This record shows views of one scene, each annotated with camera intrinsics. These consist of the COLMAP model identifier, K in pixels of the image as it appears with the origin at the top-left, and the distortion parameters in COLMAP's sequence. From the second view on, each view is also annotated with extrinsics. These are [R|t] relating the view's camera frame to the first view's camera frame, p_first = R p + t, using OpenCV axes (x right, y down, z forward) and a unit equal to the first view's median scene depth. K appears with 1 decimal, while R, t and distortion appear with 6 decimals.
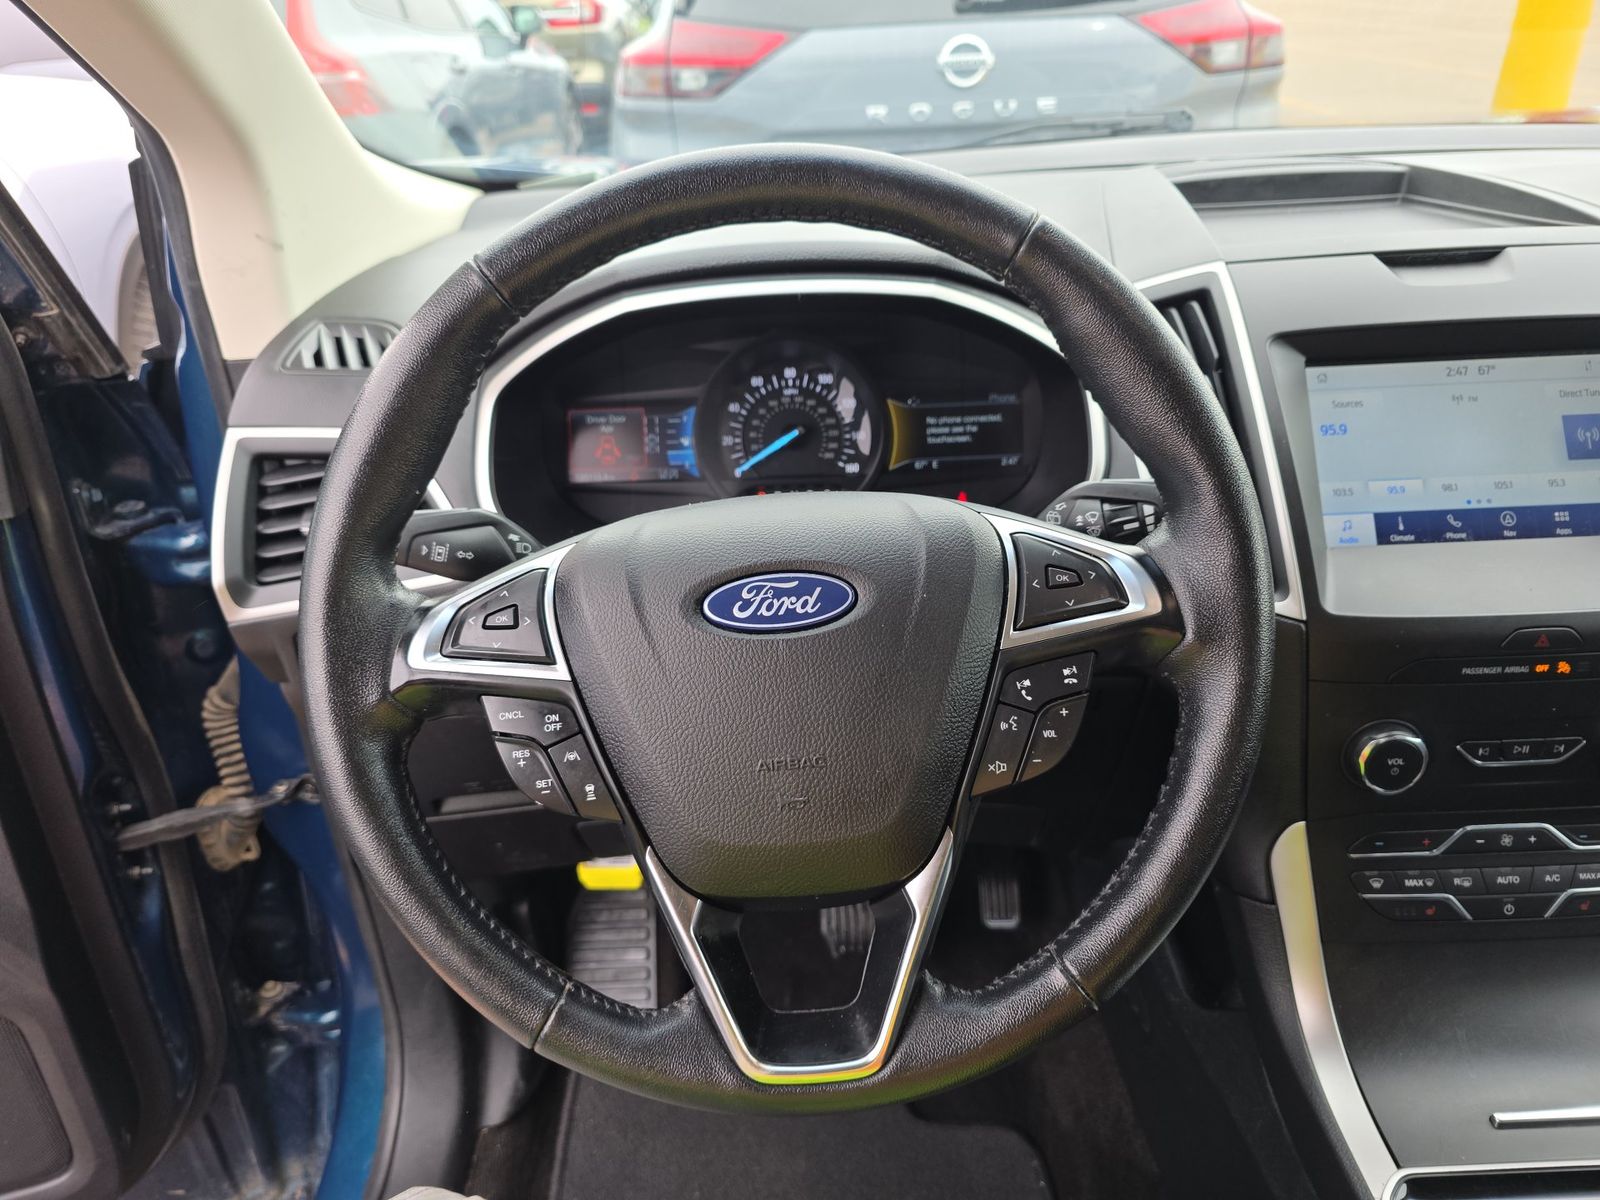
lens RADIAL K [[1002.5, 0, 800.0], [0, 1002.5, 600.0], [0, 0, 1]] dist [0.054894, -0.039602]
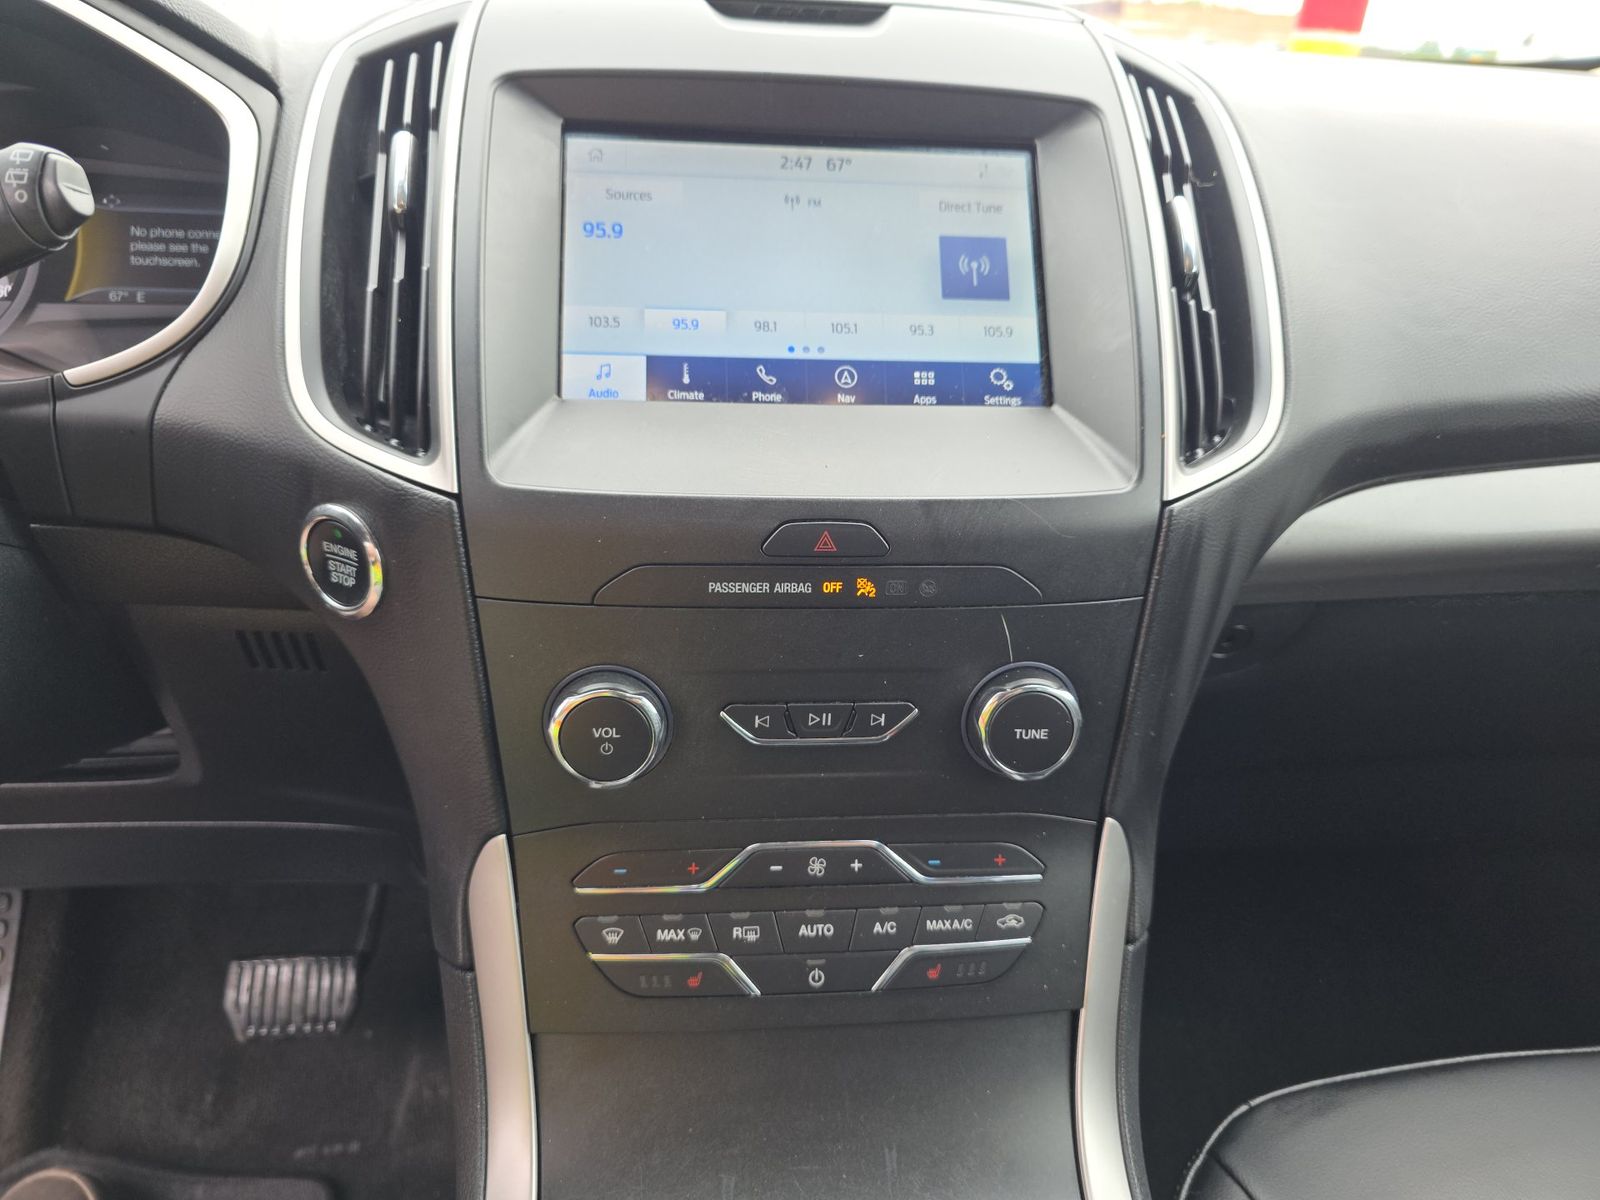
lens RADIAL K [[1002.5, 0, 800.0], [0, 1002.5, 600.0], [0, 0, 1]] dist [0.054894, -0.039602]
pose [[0.994399, 0.040326, 0.097692, 0.595199], [-0.034544, 0.997590, -0.060173, 0.103739], [-0.099883, 0.056461, 0.993396, 0.354421]]
